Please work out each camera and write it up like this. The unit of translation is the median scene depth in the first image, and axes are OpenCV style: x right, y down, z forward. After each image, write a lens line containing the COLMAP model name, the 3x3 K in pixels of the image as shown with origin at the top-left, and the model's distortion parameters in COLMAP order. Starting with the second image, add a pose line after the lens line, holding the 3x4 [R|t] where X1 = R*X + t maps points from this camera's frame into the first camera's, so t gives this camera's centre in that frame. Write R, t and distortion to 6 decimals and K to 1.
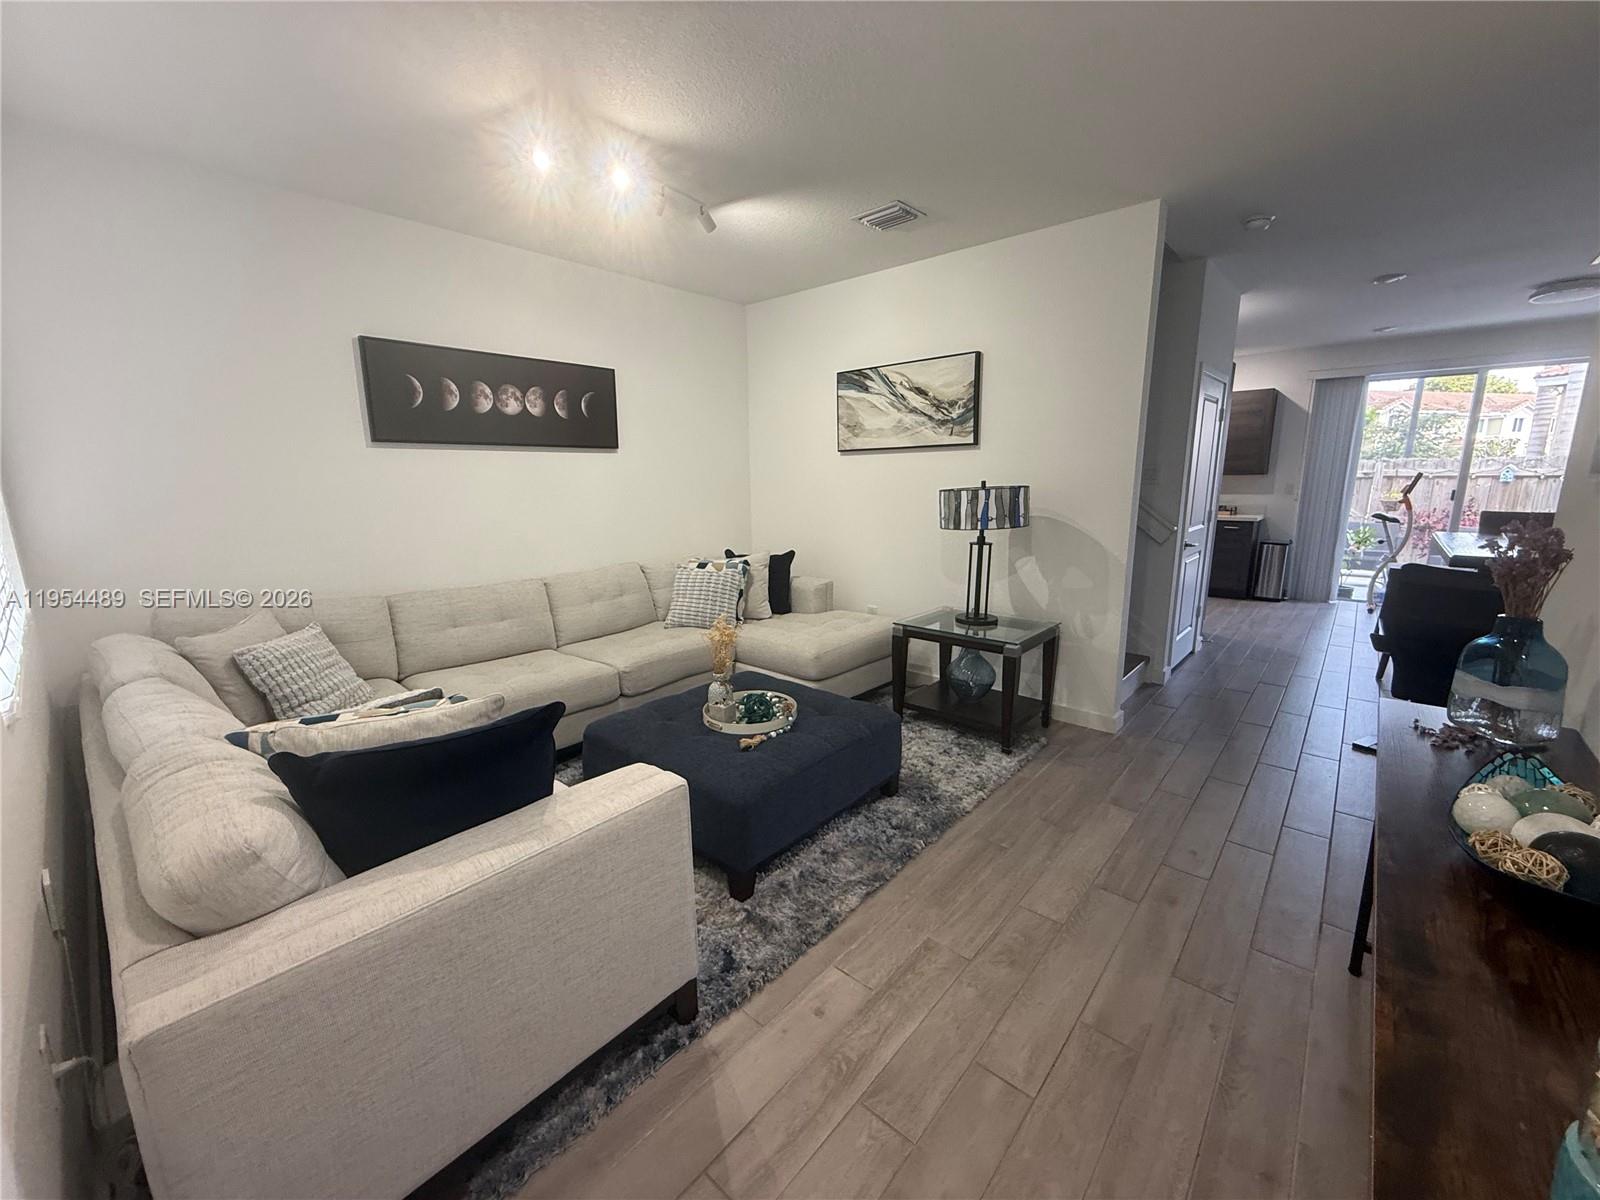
lens RADIAL K [[634.1, 0, 799.2], [0, 634.1, 592.0], [0, 0, 1]] dist [-0.001917, 0.000329]
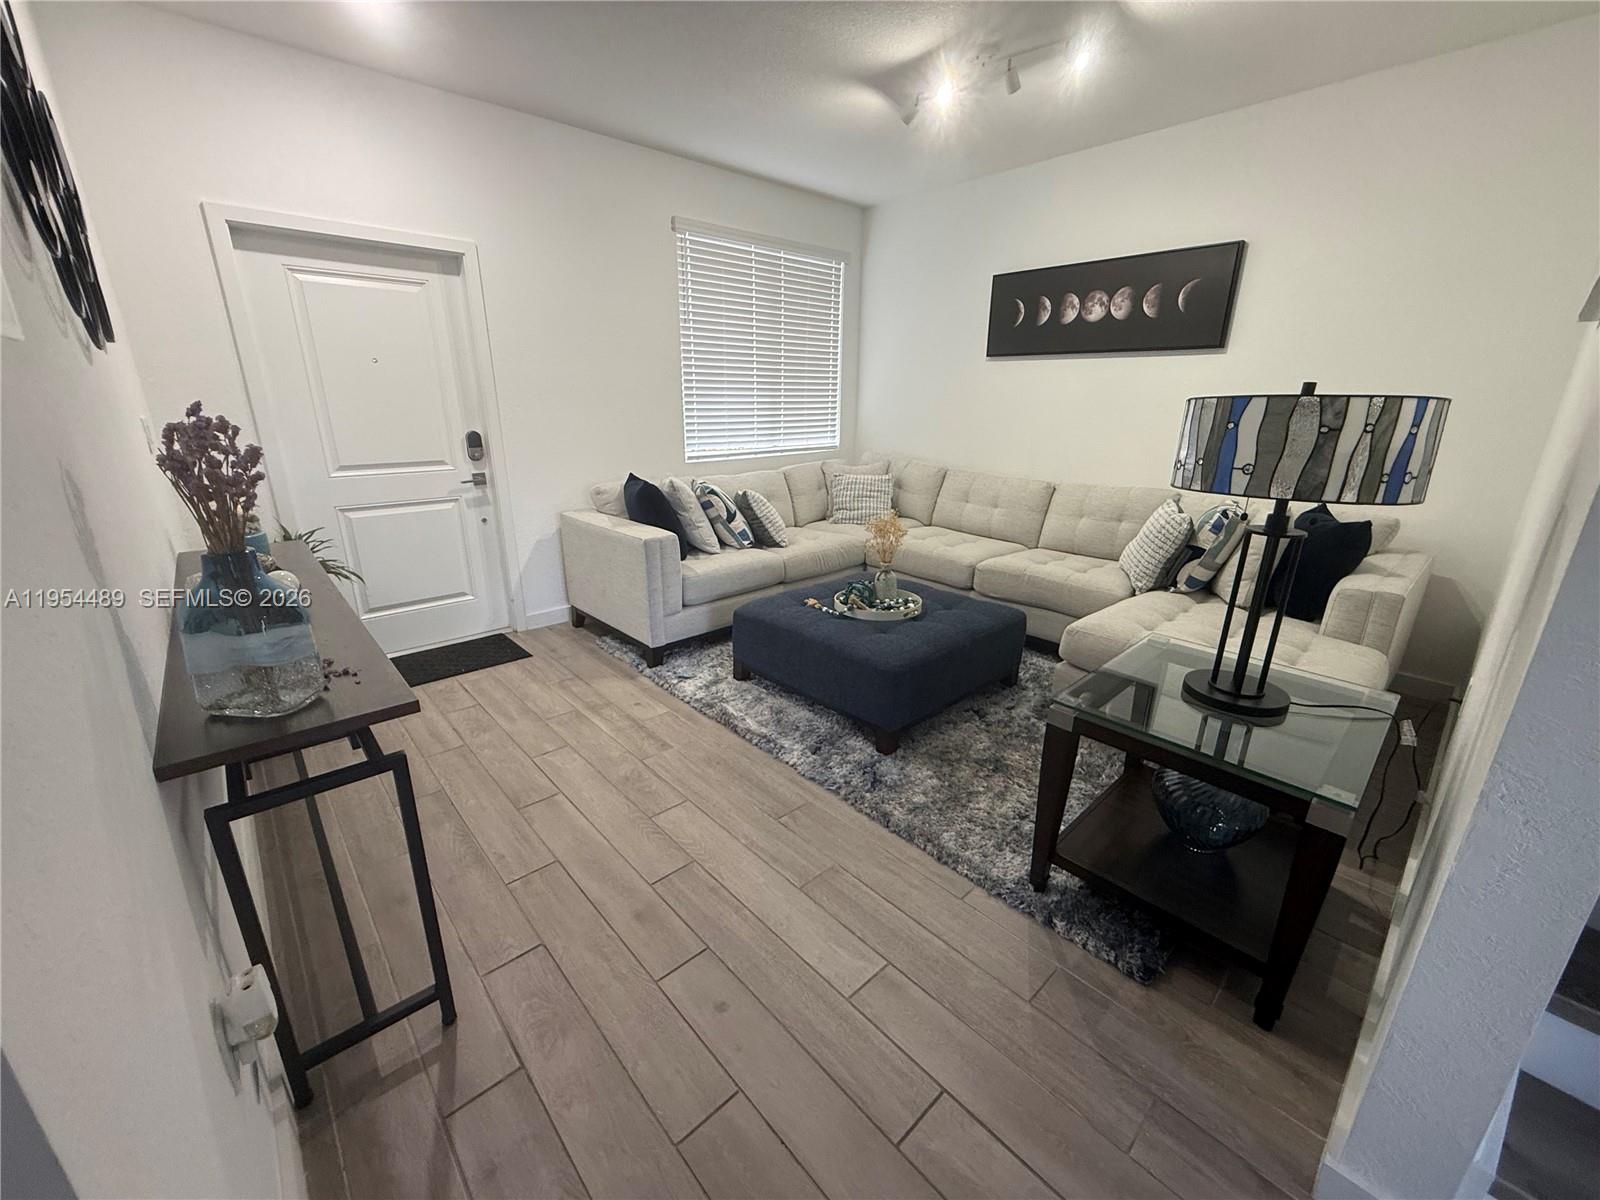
lens RADIAL K [[634.1, 0, 802.9], [0, 634.1, 599.7], [0, 0, 1]] dist [-0.001917, 0.000329]
pose [[-0.098739, 0.311859, -0.944984, 0.746072], [-0.187870, 0.926705, 0.325457, -0.114588], [0.977218, 0.209669, -0.032913, 0.709987]]
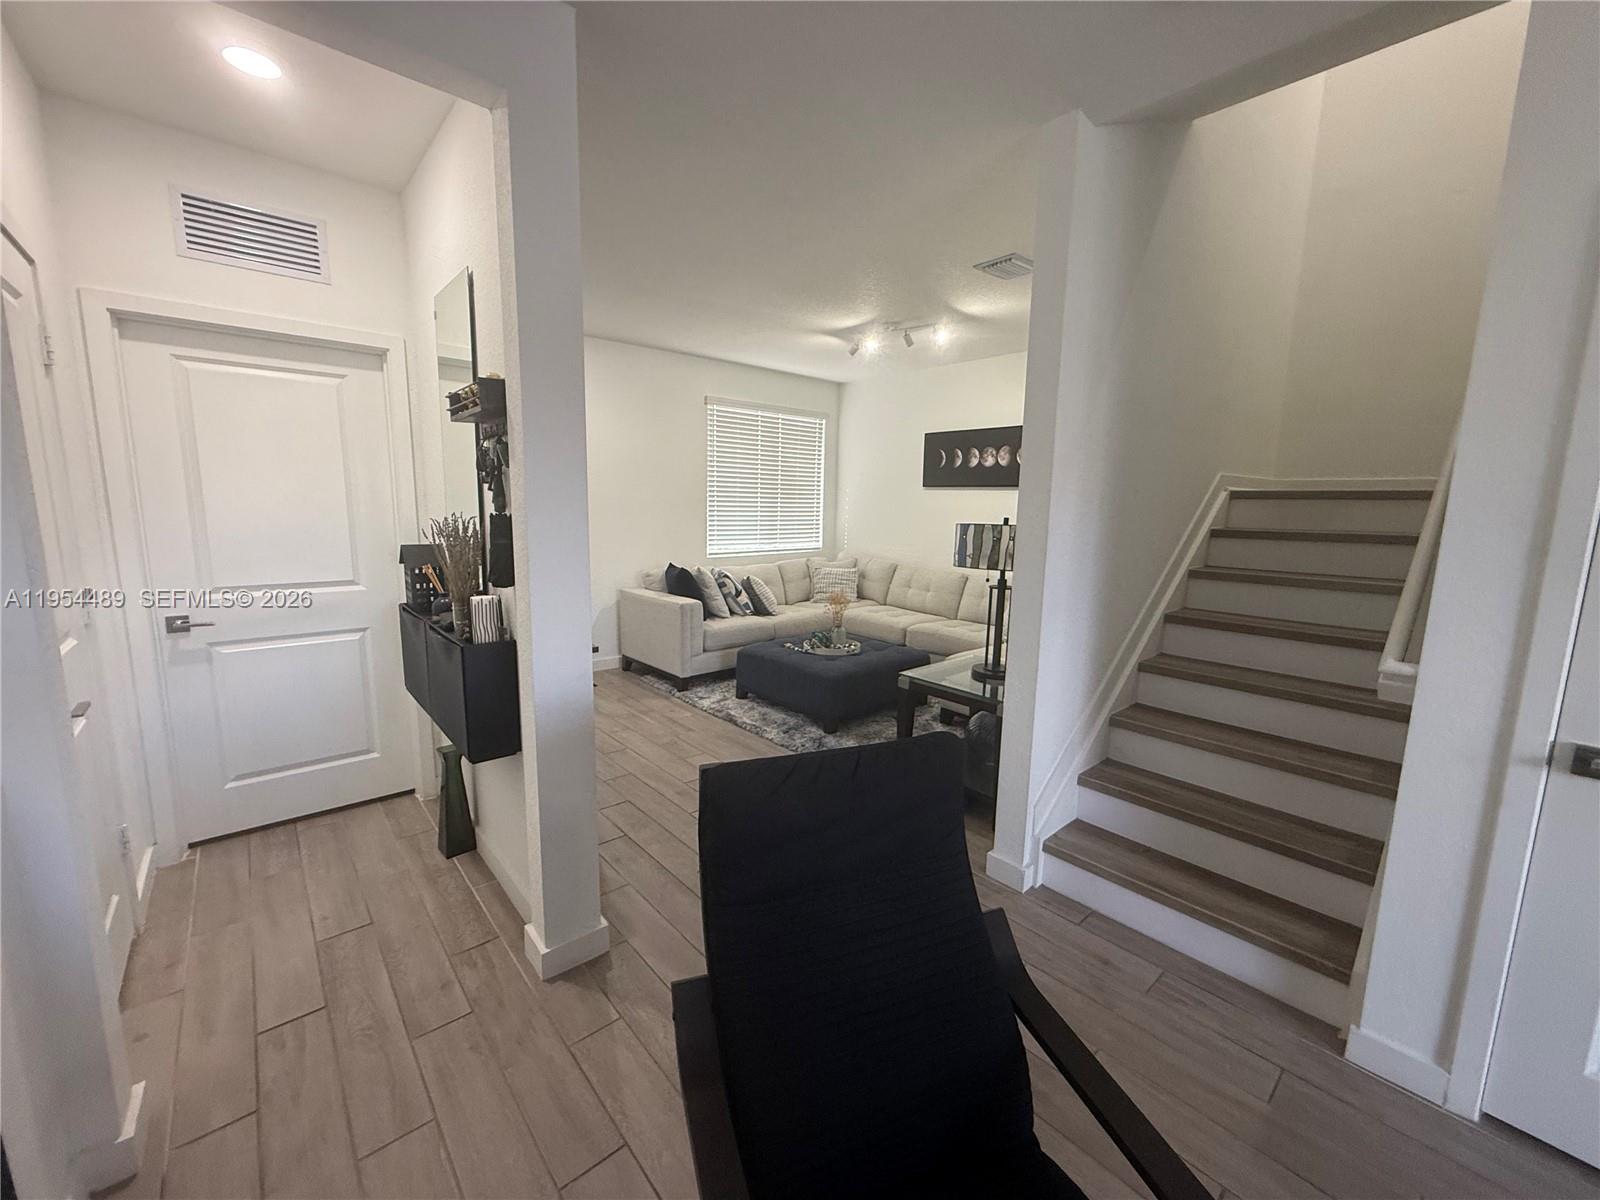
lens RADIAL K [[634.1, 0, 804.1], [0, 634.1, 597.8], [0, 0, 1]] dist [-0.001917, 0.000329]
pose [[-0.113104, 0.153147, -0.981709, 1.196896], [-0.199660, 0.964392, 0.173449, -0.162160], [0.973316, 0.215626, -0.078500, 0.805518]]
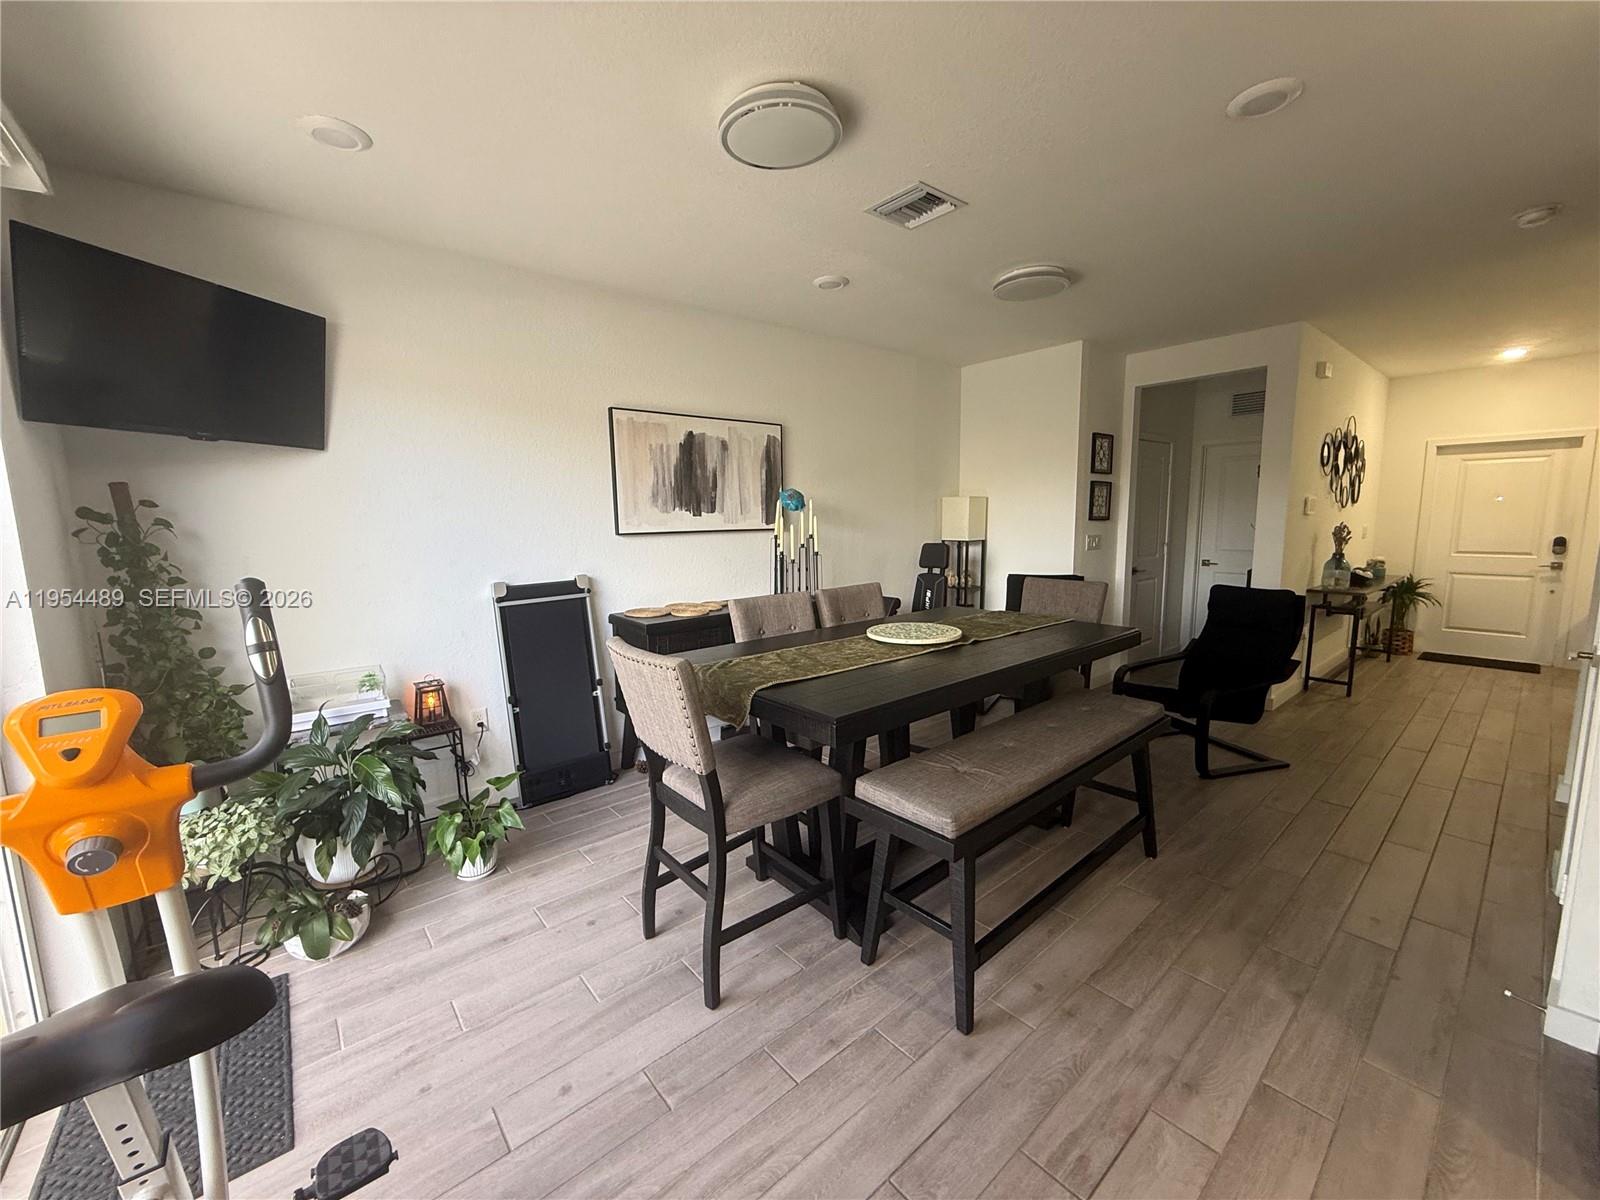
lens RADIAL K [[634.1, 0, 791.1], [0, 634.1, 602.0], [0, 0, 1]] dist [-0.001917, 0.000329]
pose [[-0.990714, 0.007398, 0.135762, 1.645421], [0.050619, 0.946807, 0.317795, -0.444838], [-0.126190, 0.321716, -0.938389, 2.155009]]
